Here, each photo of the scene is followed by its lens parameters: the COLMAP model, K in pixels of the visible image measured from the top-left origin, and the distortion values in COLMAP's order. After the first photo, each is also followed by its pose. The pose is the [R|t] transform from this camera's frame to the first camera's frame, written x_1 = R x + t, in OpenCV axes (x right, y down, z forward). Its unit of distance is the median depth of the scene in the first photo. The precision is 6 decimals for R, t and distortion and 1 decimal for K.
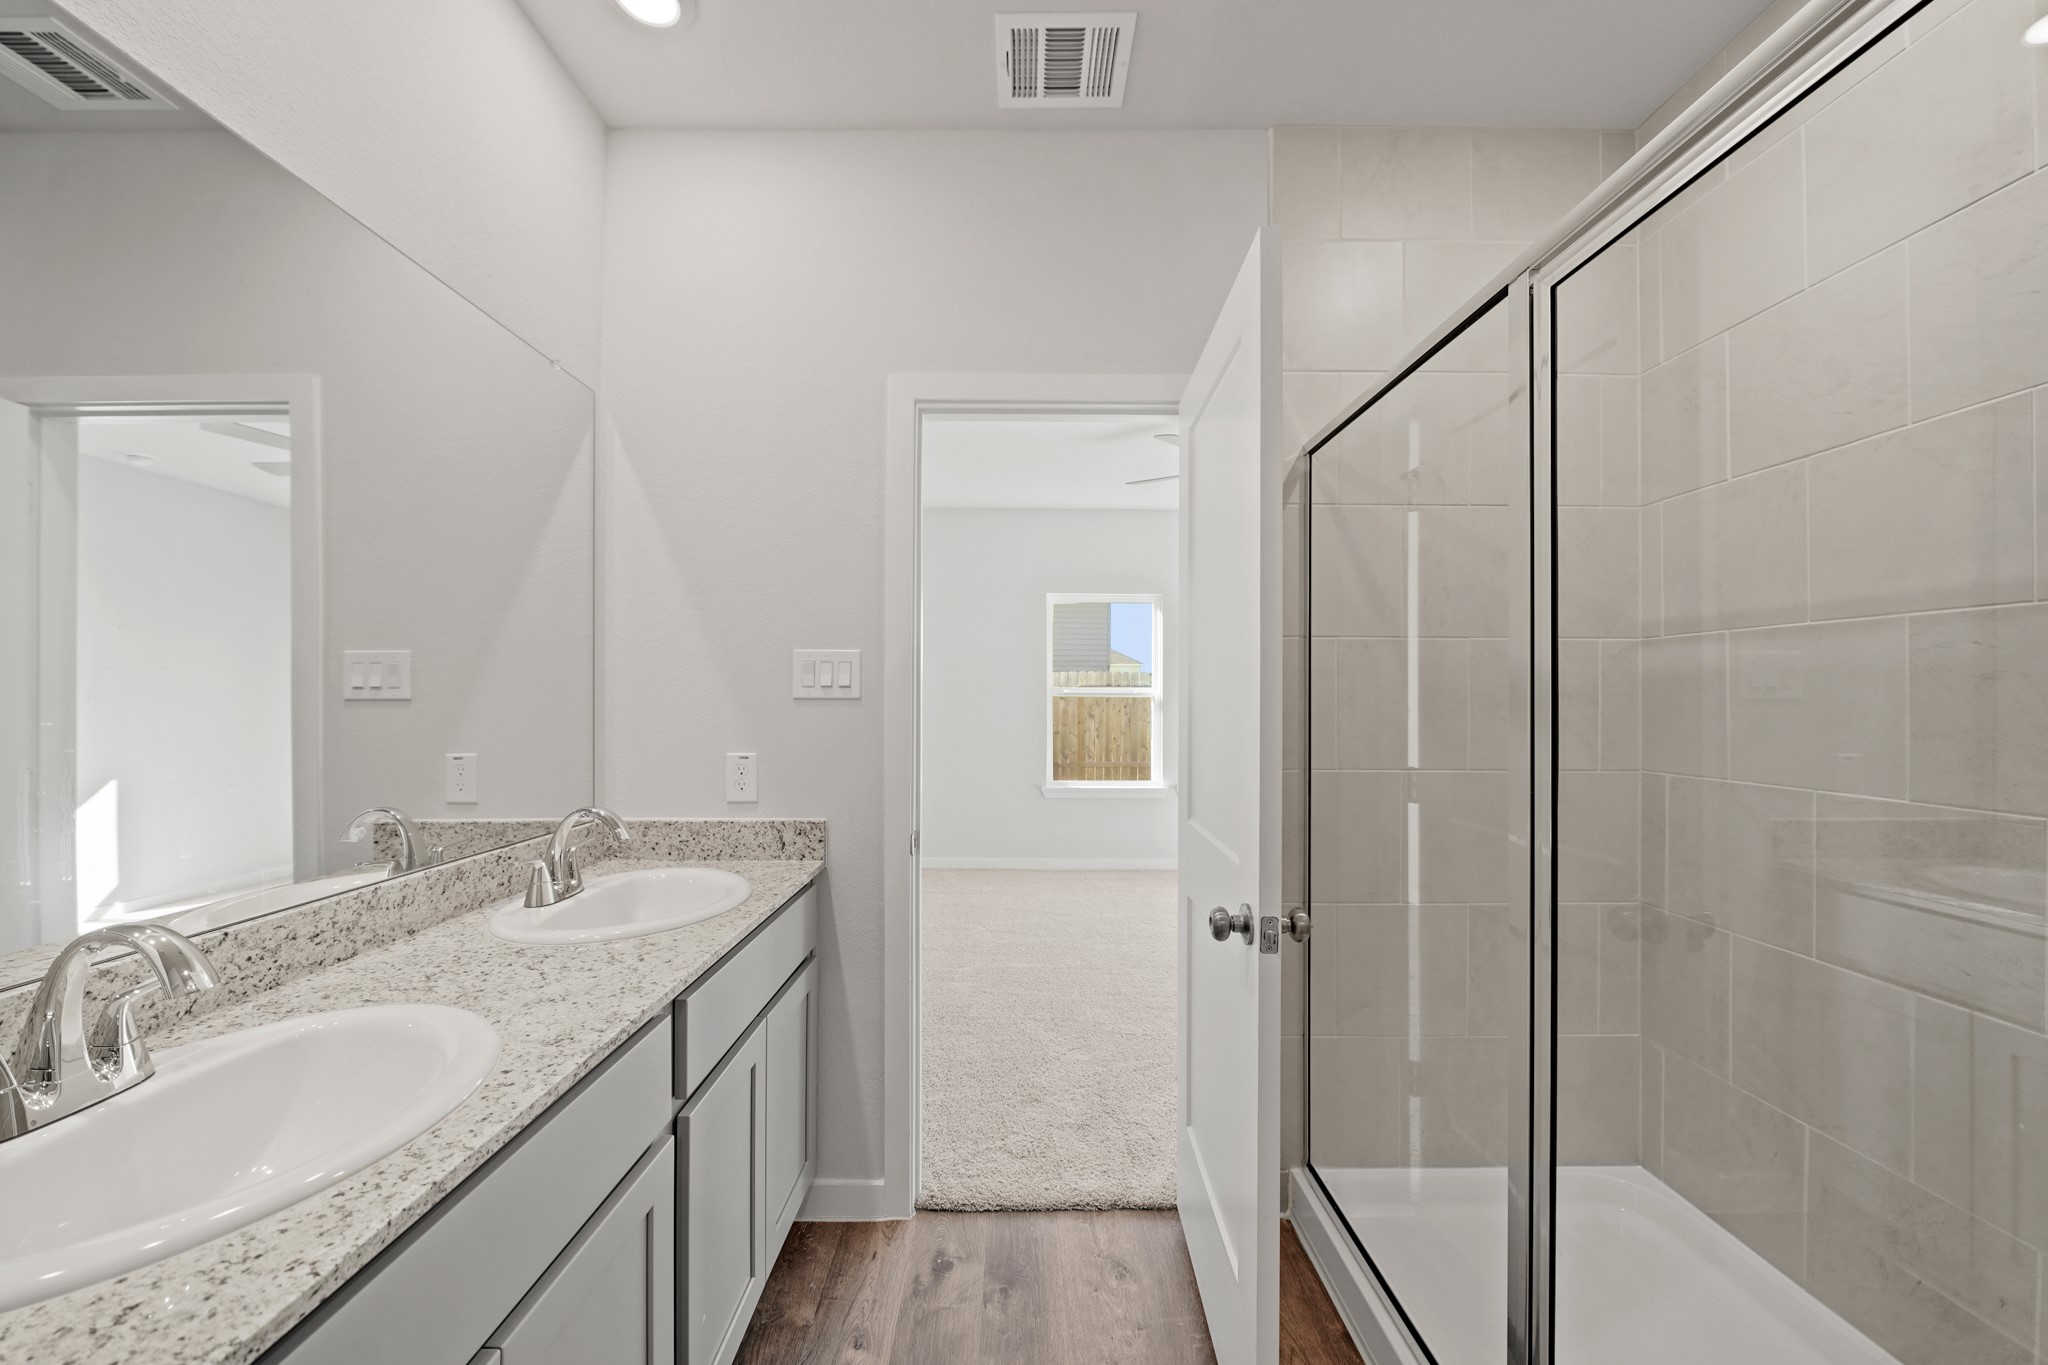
lens RADIAL K [[770.3, 0, 1021.9], [0, 770.3, 695.3], [0, 0, 1]] dist [0.006803, -0.000311]
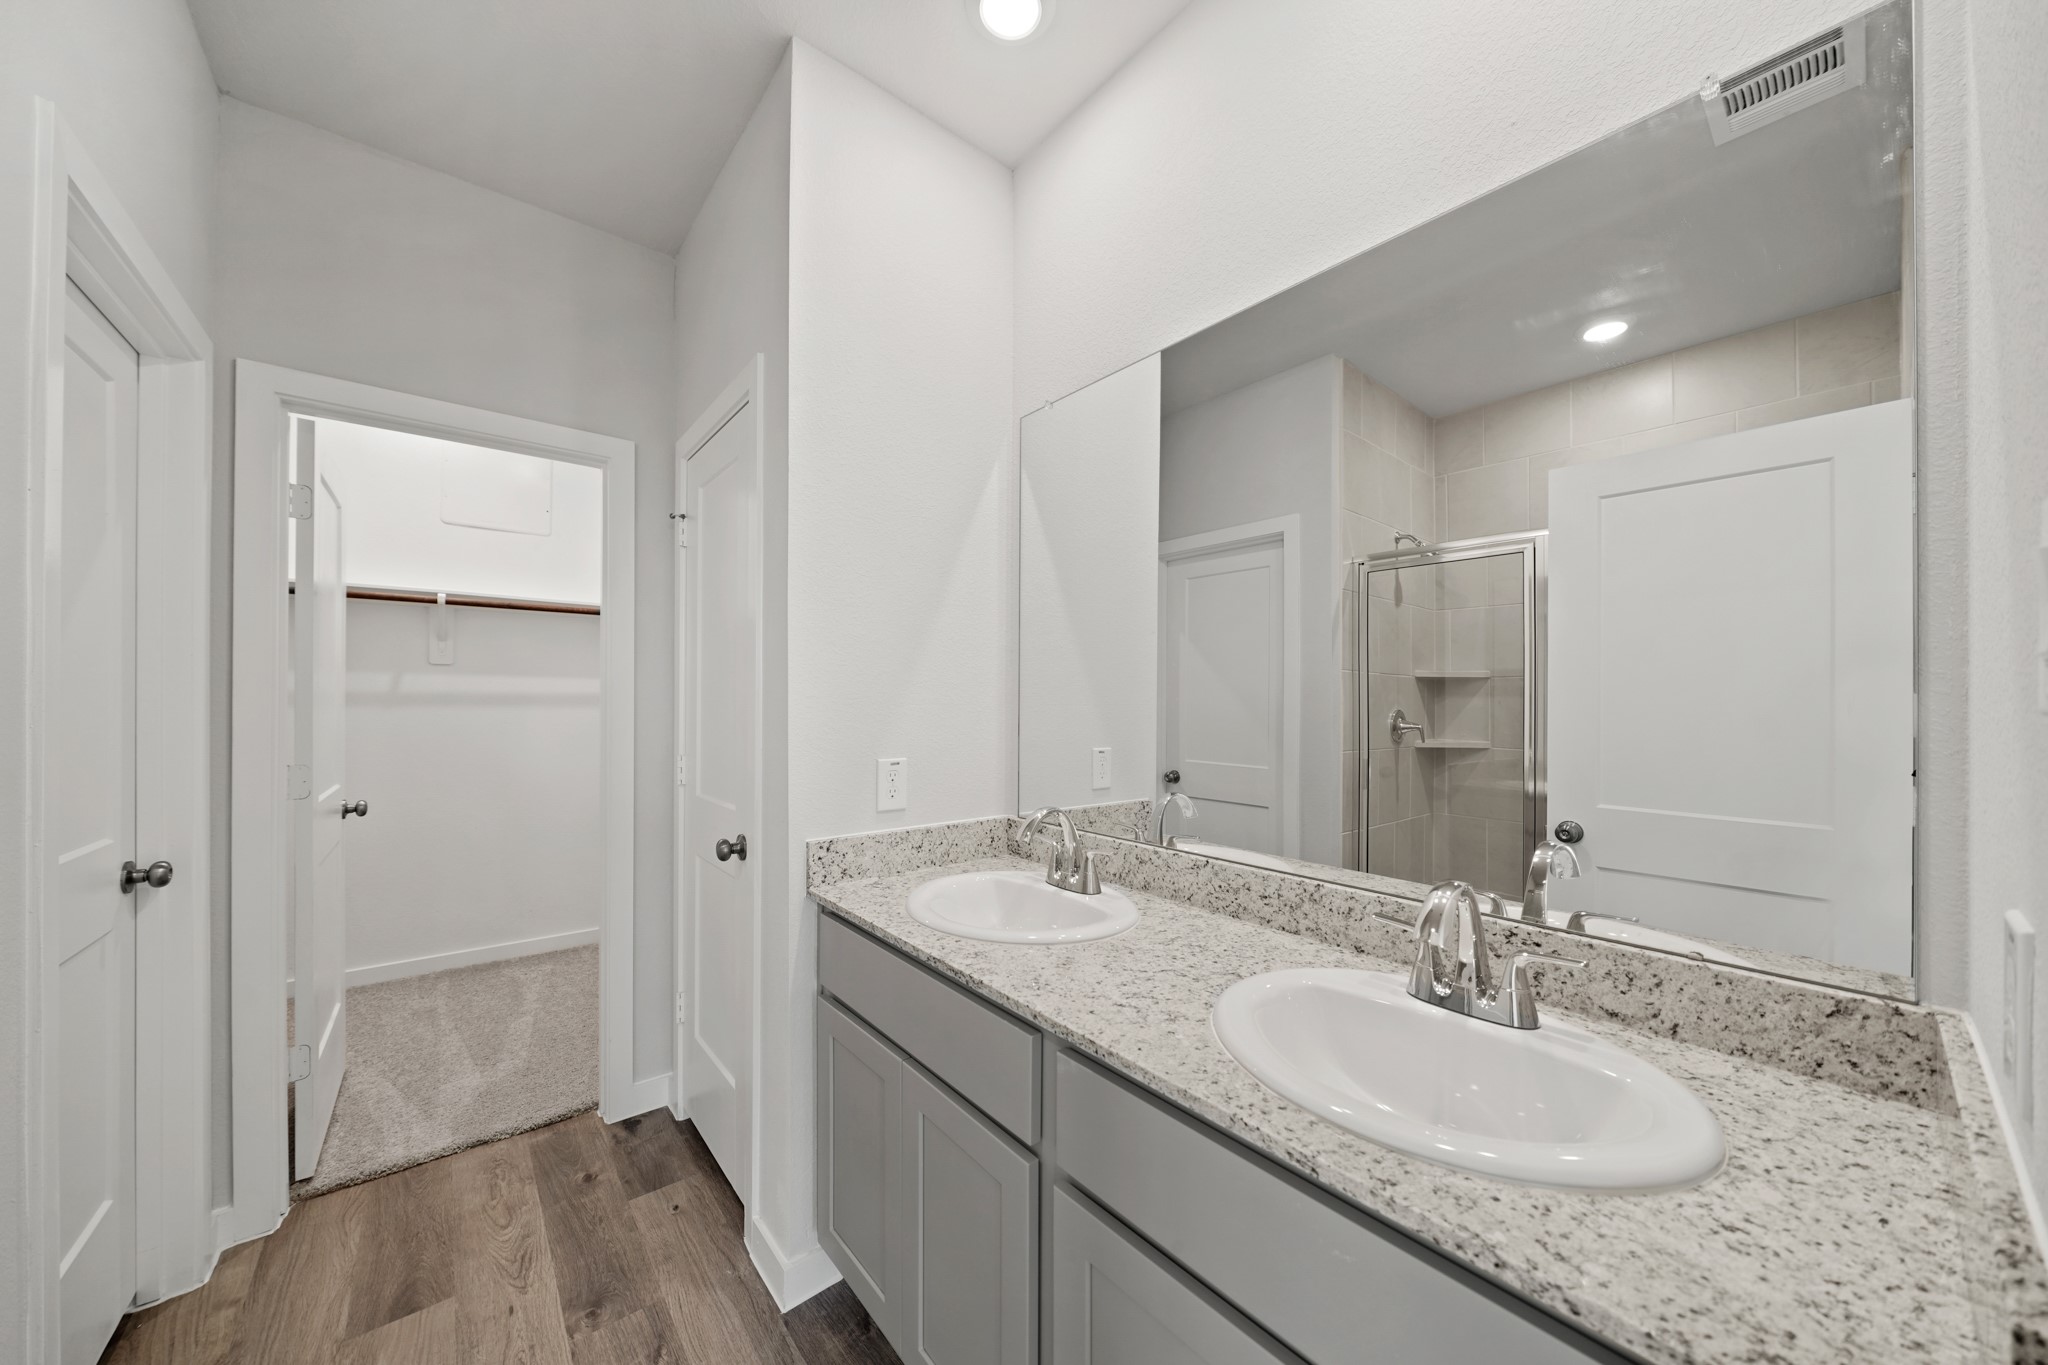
lens RADIAL K [[713.7, 0, 1020.6], [0, 713.7, 695.6], [0, 0, 1]] dist [-0.001906, -0.000533]
pose [[-0.781394, -0.003749, -0.624026, 0.104712], [0.001523, 0.999968, -0.007915, -0.004204], [0.624036, -0.007135, -0.781363, 1.565272]]
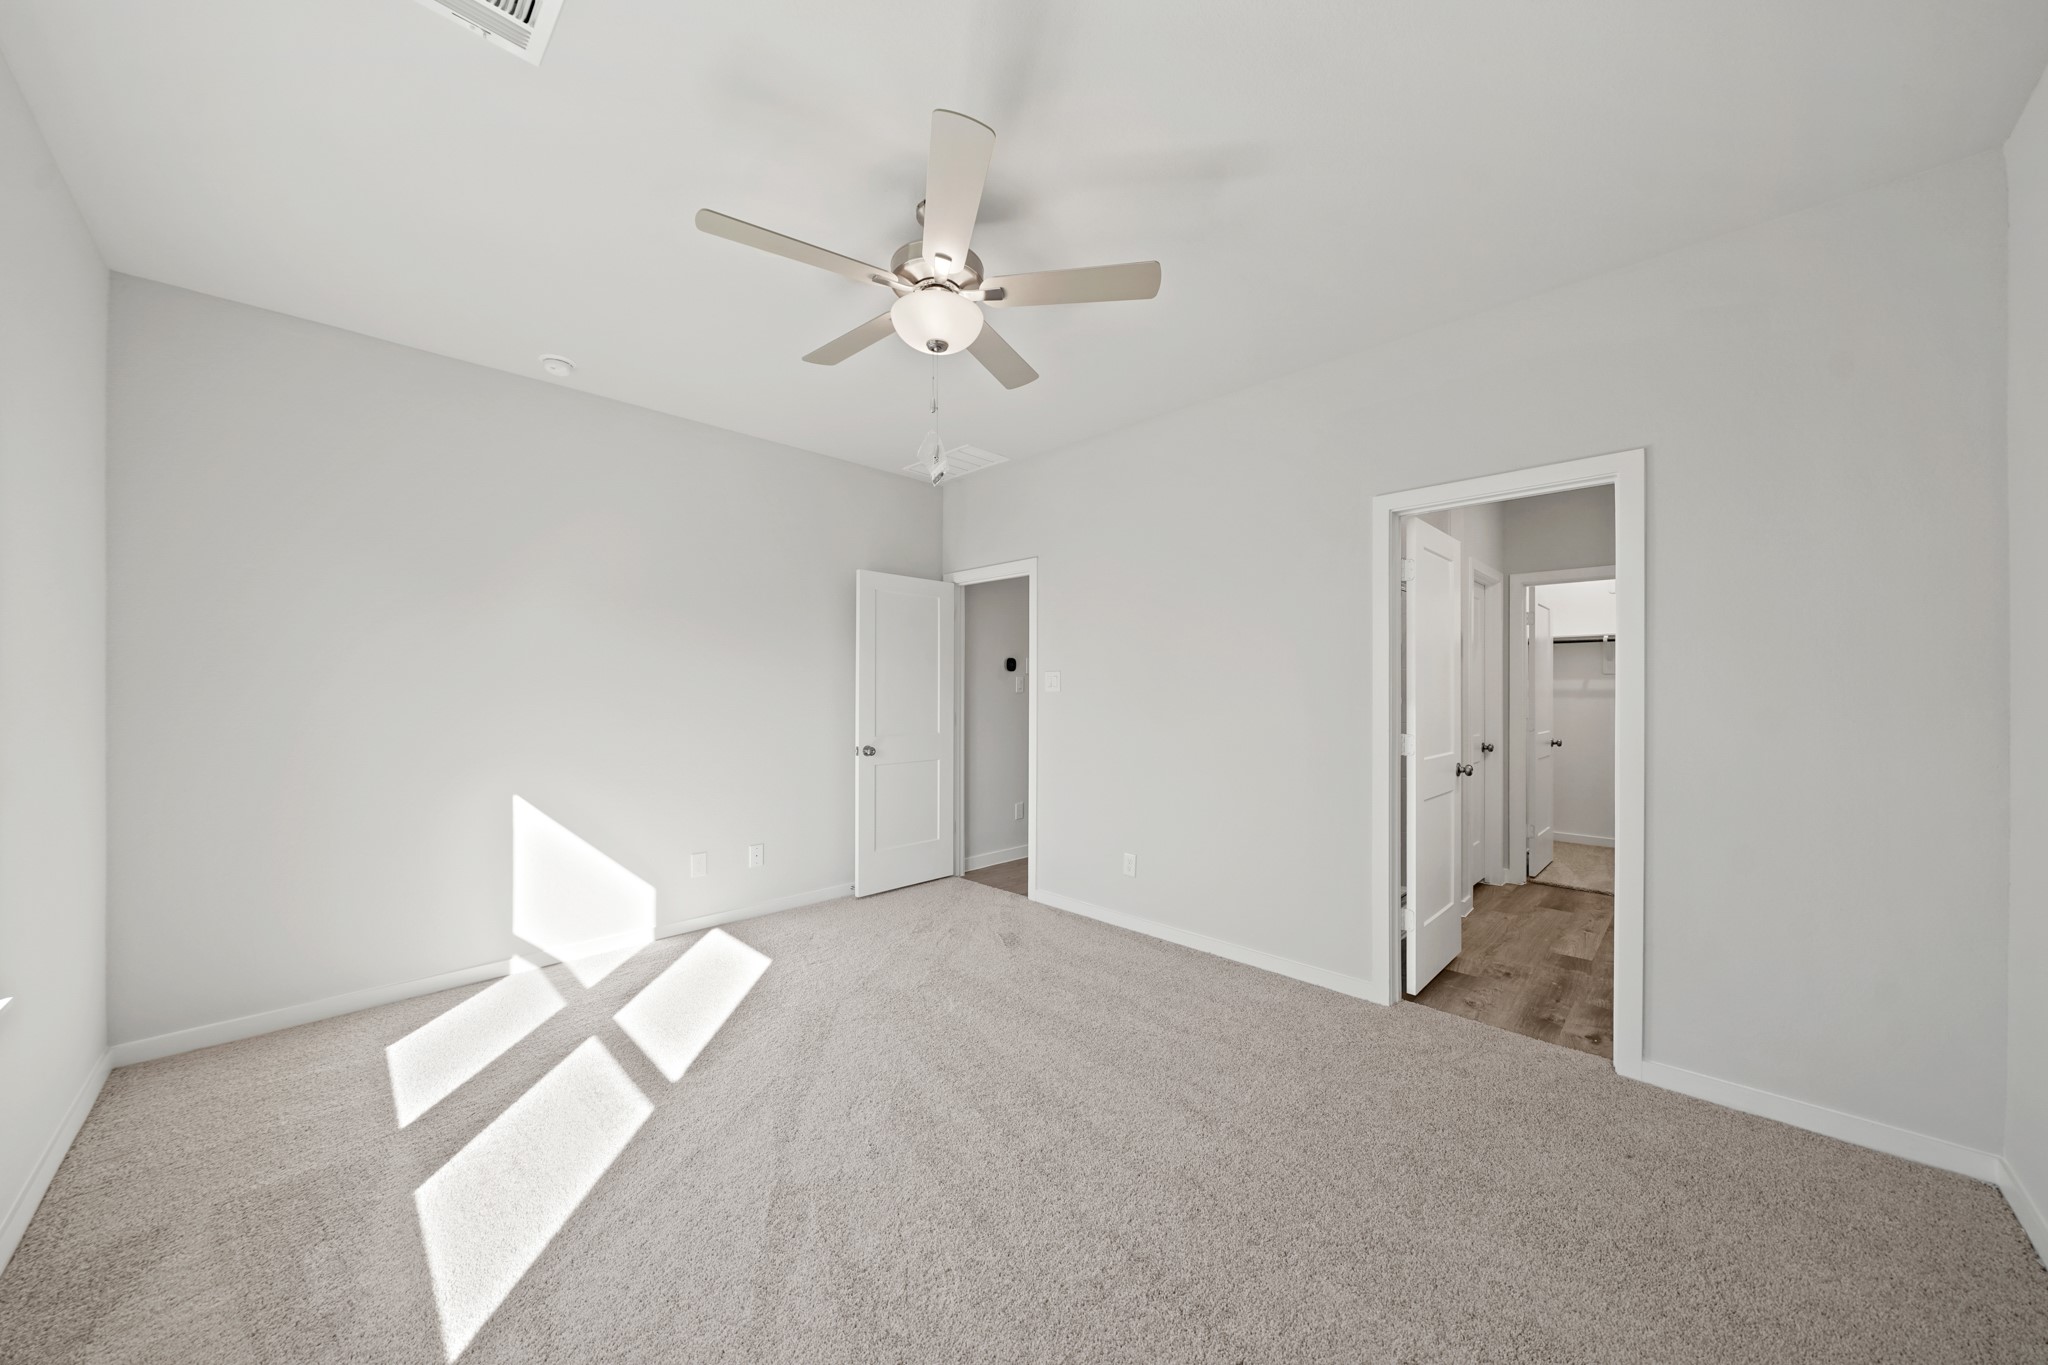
lens RADIAL K [[713.7, 0, 1015.0], [0, 713.7, 689.5], [0, 0, 1]] dist [-0.001906, -0.000533]
pose [[-0.723045, -0.002571, 0.690796, -0.450441], [-0.007917, 0.999958, -0.004565, 0.011460], [-0.690755, -0.008770, -0.723035, 5.191791]]
